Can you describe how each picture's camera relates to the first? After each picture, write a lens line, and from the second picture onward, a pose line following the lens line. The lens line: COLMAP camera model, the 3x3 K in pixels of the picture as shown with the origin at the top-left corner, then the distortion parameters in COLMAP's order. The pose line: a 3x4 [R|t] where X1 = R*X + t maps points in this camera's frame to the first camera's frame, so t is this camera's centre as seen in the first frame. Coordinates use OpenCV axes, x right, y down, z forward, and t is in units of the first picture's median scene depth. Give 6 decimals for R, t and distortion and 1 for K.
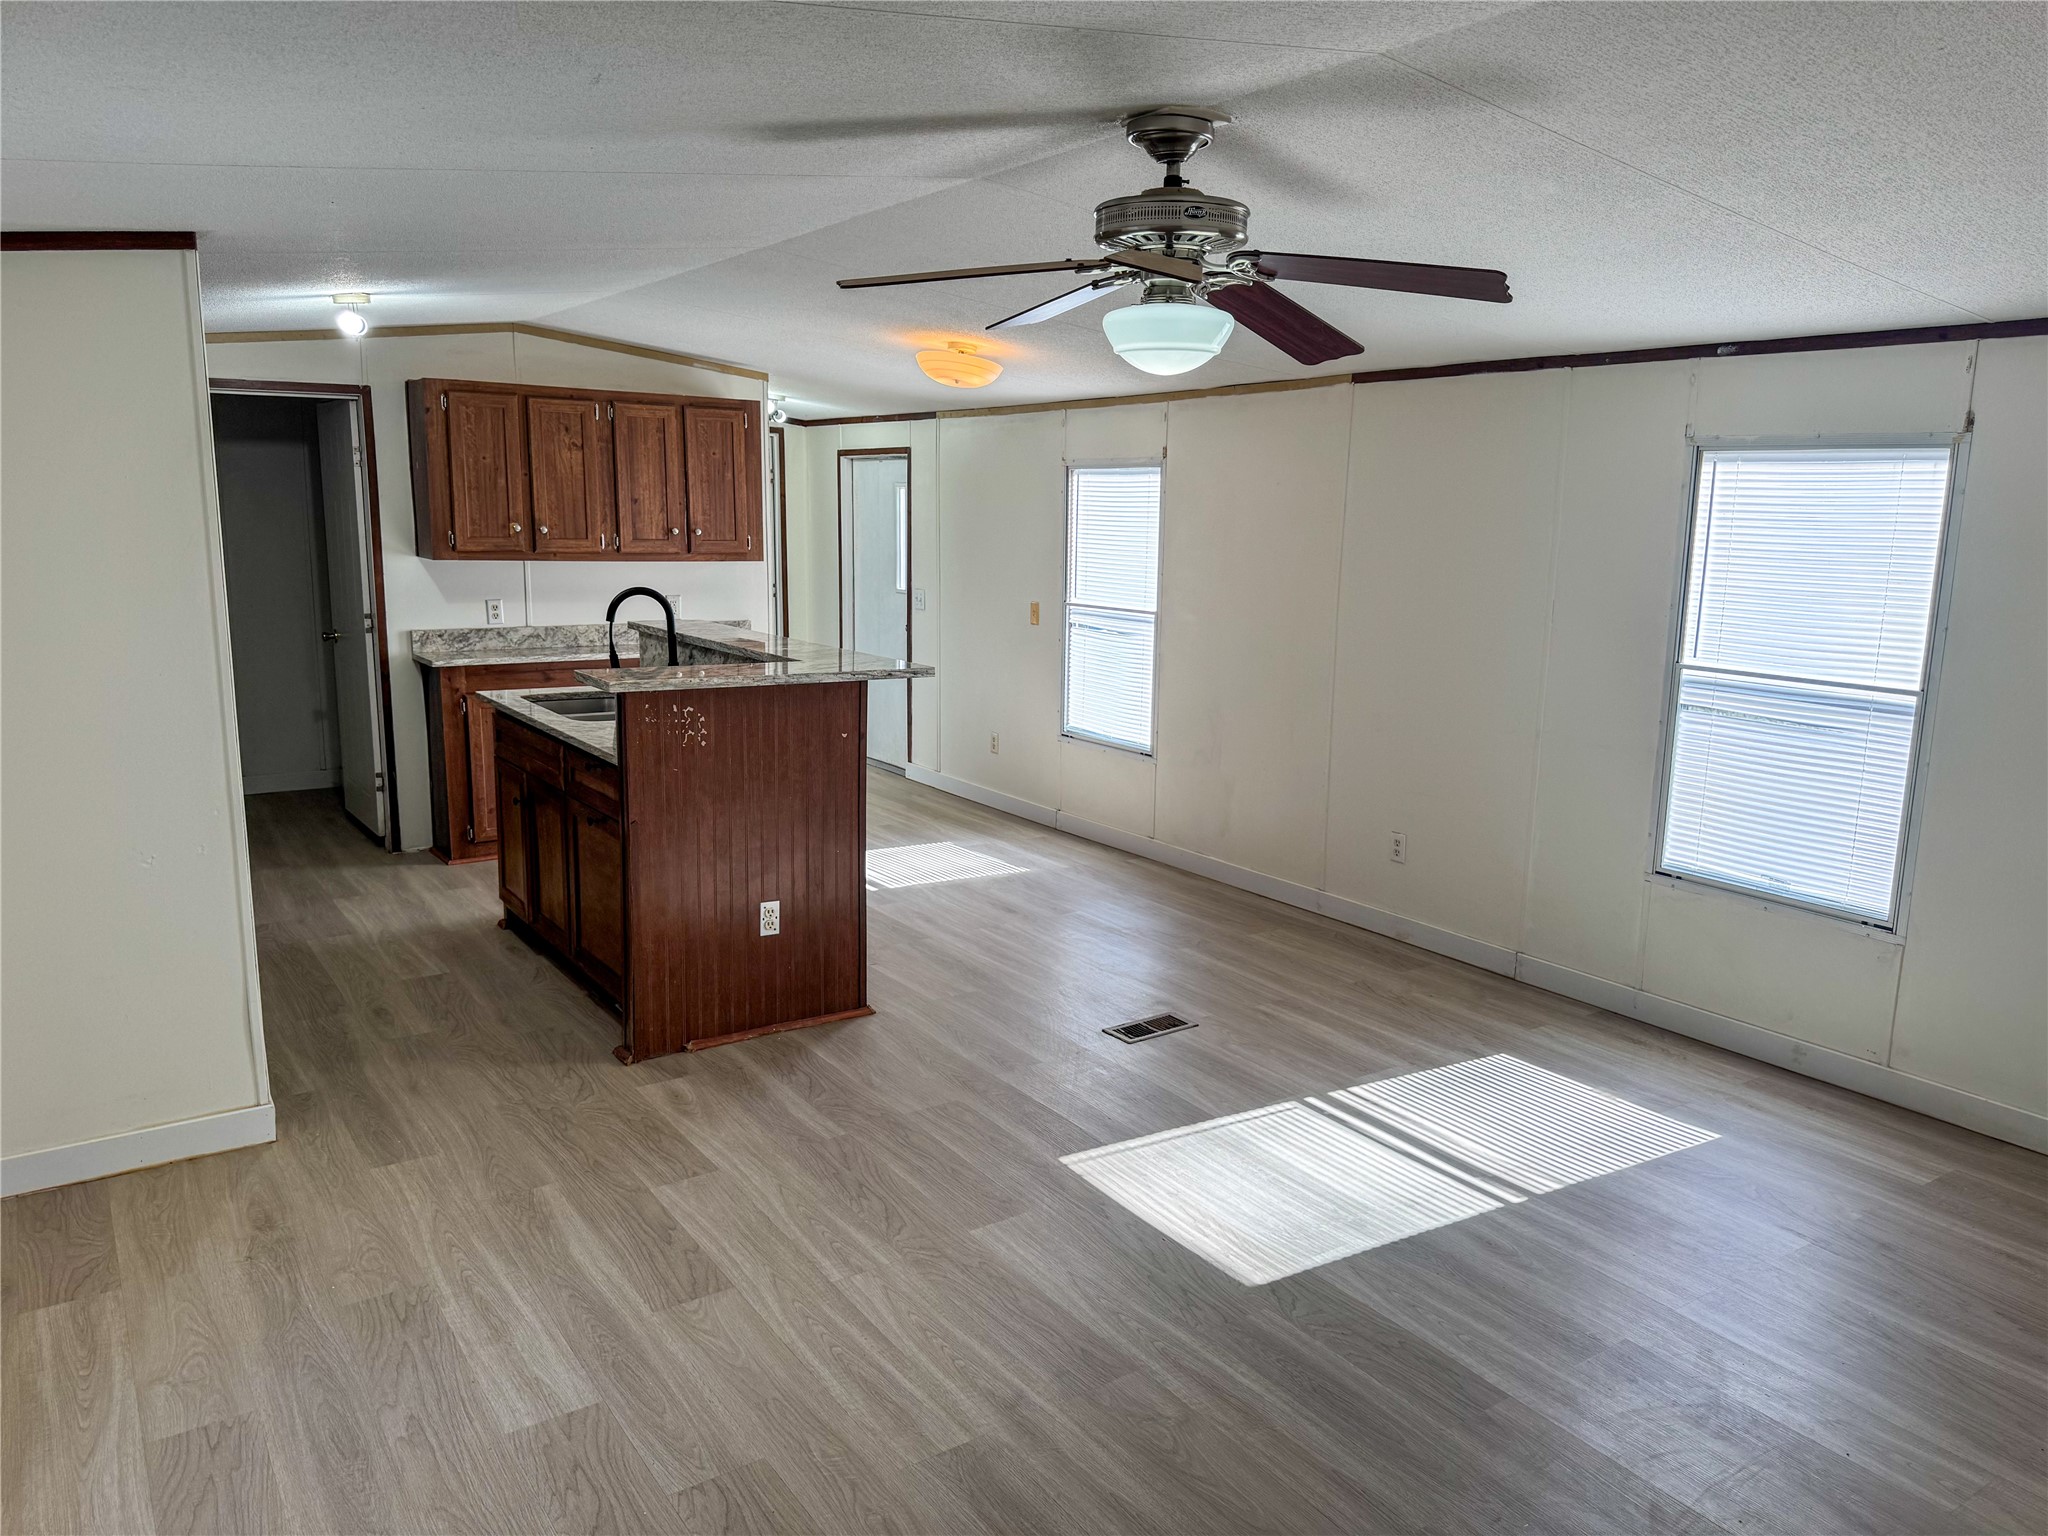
lens RADIAL K [[1444.9, 0, 1031.9], [0, 1444.9, 759.3], [0, 0, 1]] dist [0.119461, -0.164437]
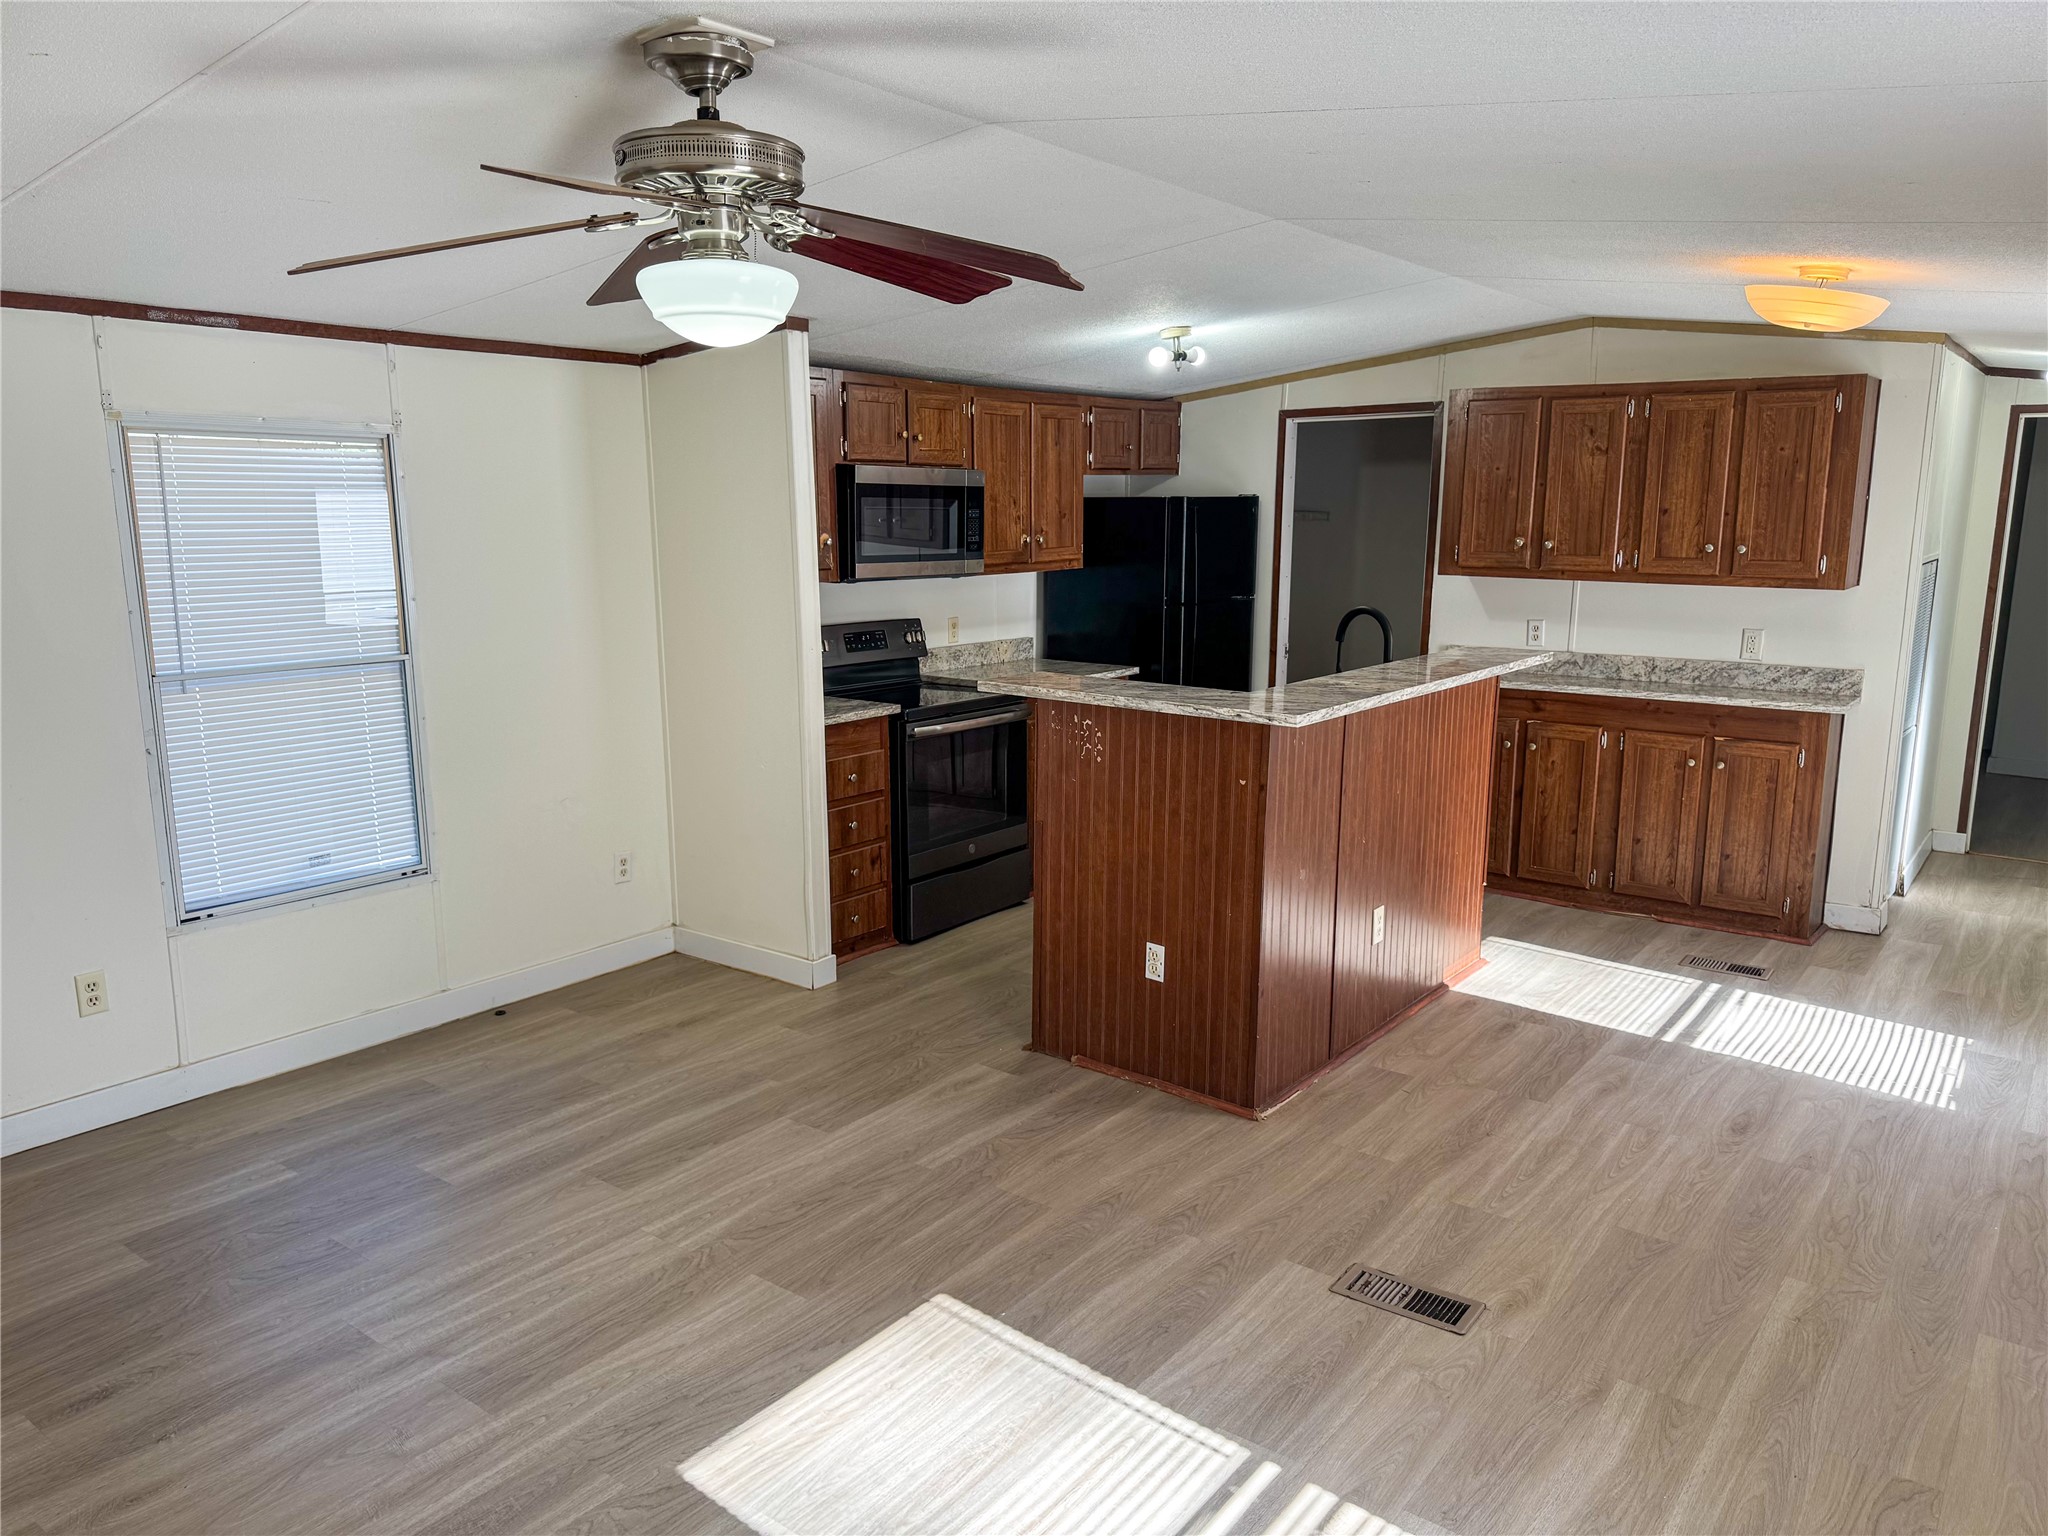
lens RADIAL K [[1444.9, 0, 1031.9], [0, 1444.9, 759.3], [0, 0, 1]] dist [0.119461, -0.164437]
pose [[0.320790, 0.154570, -0.934453, 0.644679], [-0.168704, 0.980142, 0.104213, -0.100457], [0.932005, 0.124216, 0.340496, 0.611167]]
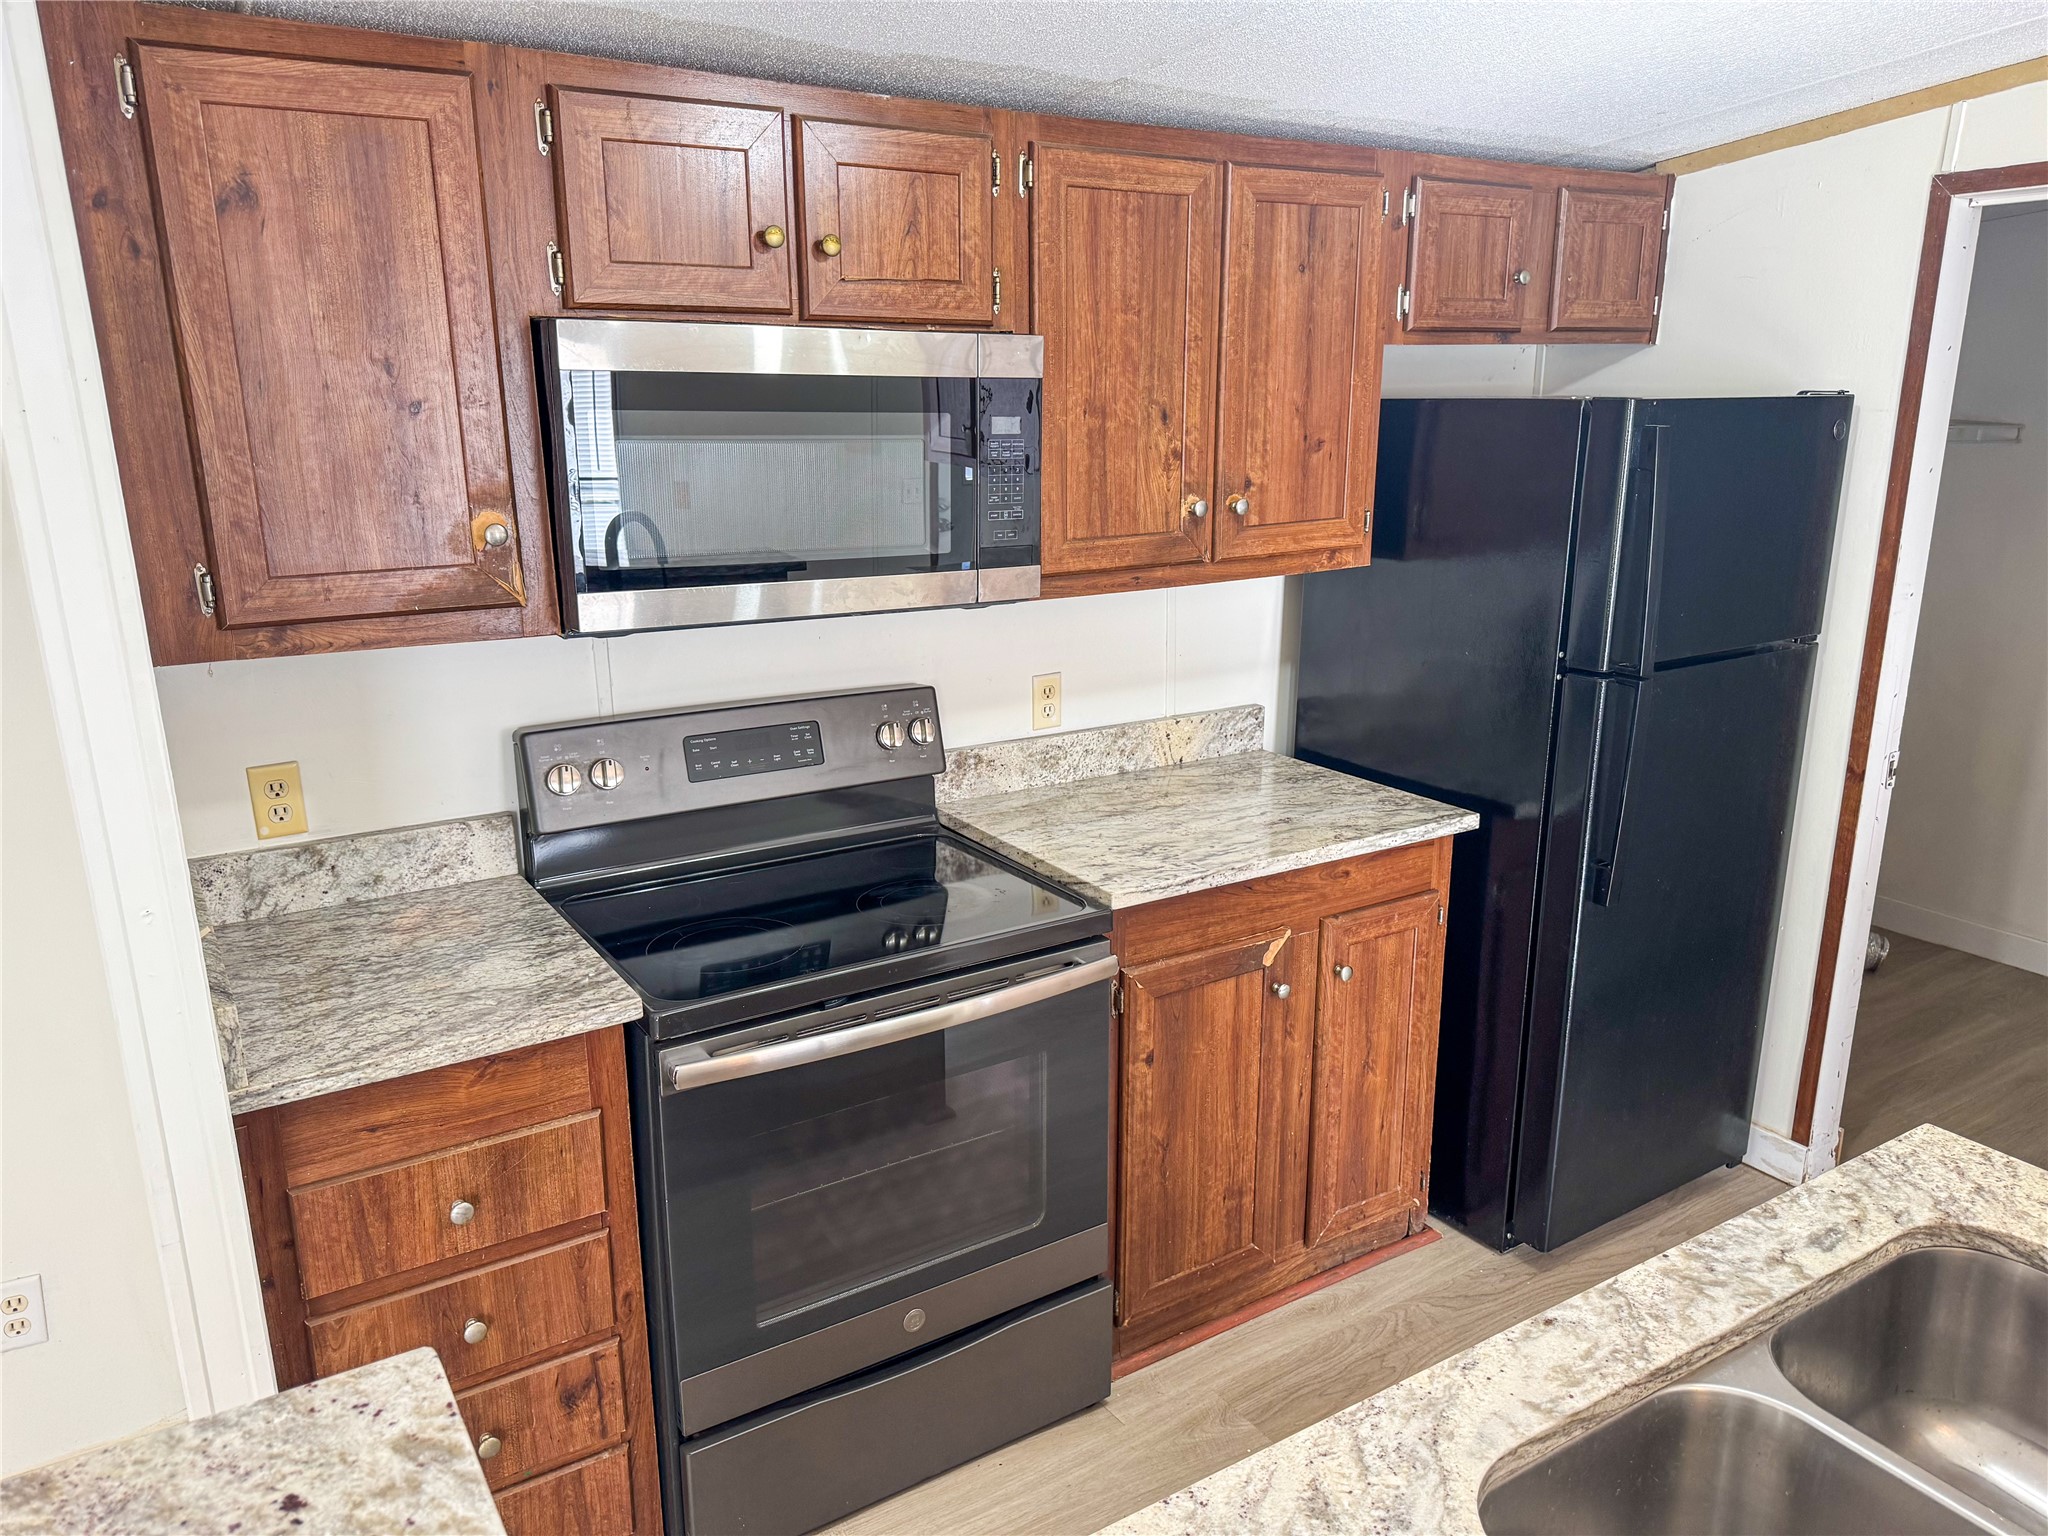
lens RADIAL K [[1415.9, 0, 1020.1], [0, 1415.9, 758.7], [0, 0, 1]] dist [0.075529, -0.096725]
pose [[-0.039108, 0.235684, -0.971043, -0.137535], [-0.178295, 0.954545, 0.238860, -0.190527], [0.983200, 0.182473, 0.004691, 1.011828]]
